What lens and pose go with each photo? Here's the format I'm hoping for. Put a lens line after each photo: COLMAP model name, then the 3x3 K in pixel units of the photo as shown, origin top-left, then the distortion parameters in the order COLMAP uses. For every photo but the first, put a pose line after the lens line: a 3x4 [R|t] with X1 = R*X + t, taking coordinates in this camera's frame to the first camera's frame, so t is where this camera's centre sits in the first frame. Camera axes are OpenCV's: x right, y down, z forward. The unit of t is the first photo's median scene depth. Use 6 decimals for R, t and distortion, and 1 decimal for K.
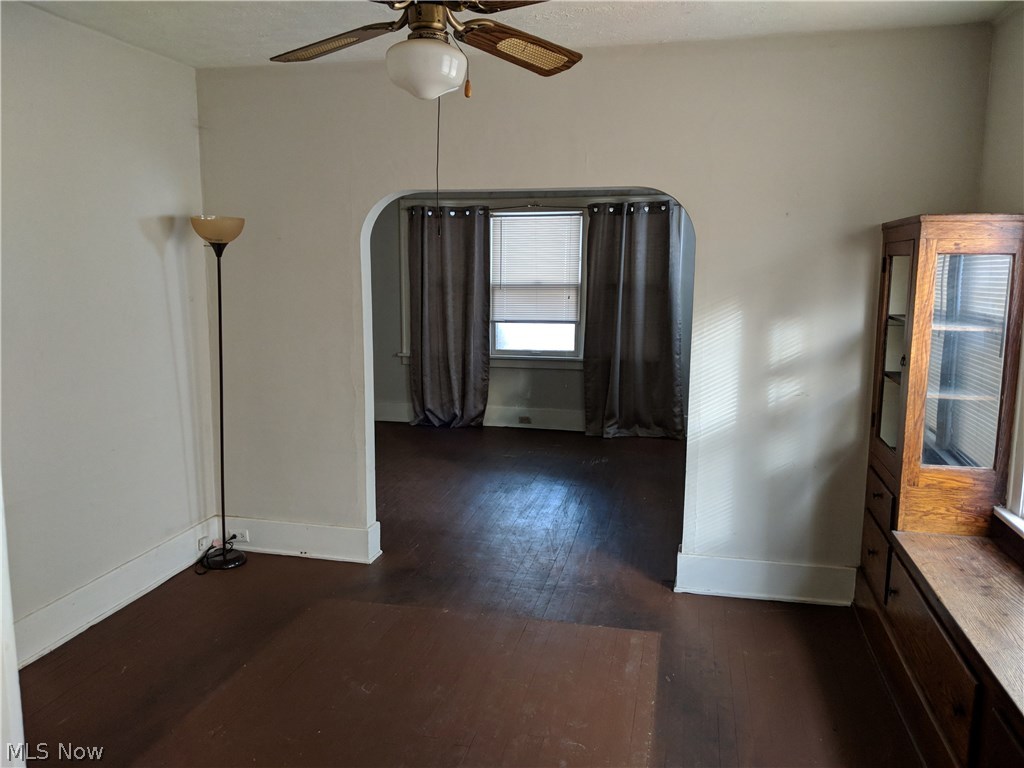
lens RADIAL K [[810.5, 0, 508.6], [0, 810.5, 402.9], [0, 0, 1]] dist [0.029816, -0.010124]
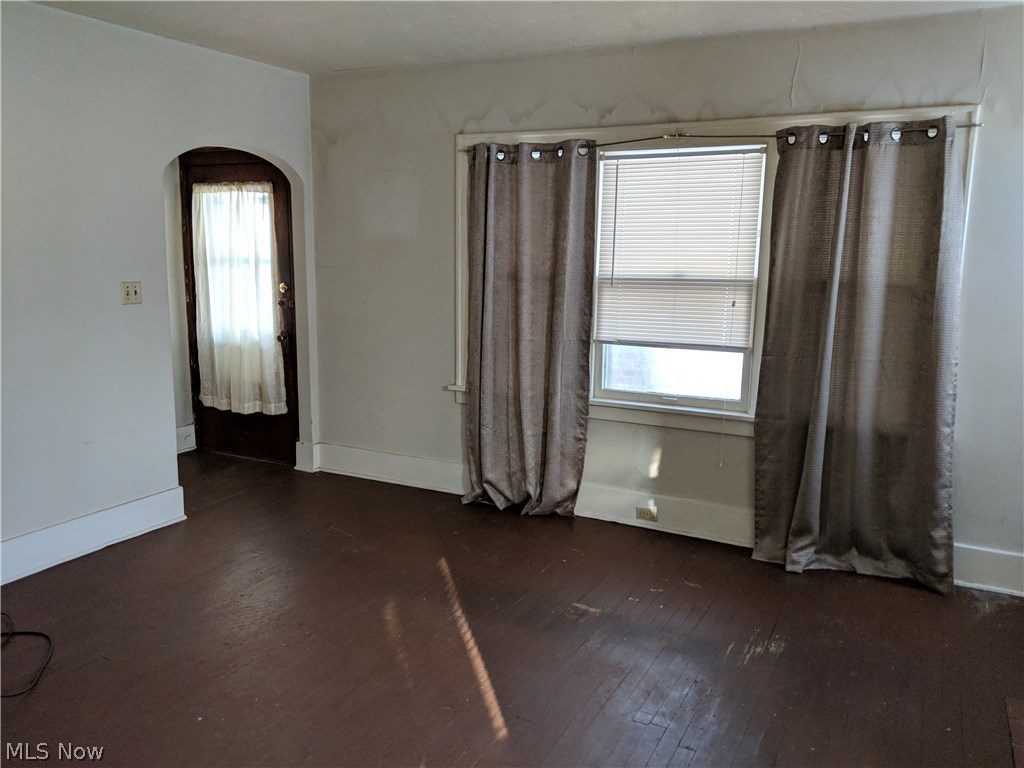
lens RADIAL K [[807.0, 0, 512.0], [0, 807.0, 384.0], [0, 0, 1]] dist [0.028851, -0.104337]
pose [[0.964702, 0.053391, -0.257874, 0.073058], [-0.054146, 0.998524, 0.004180, -0.070096], [0.257717, 0.009930, 0.966169, 0.433558]]
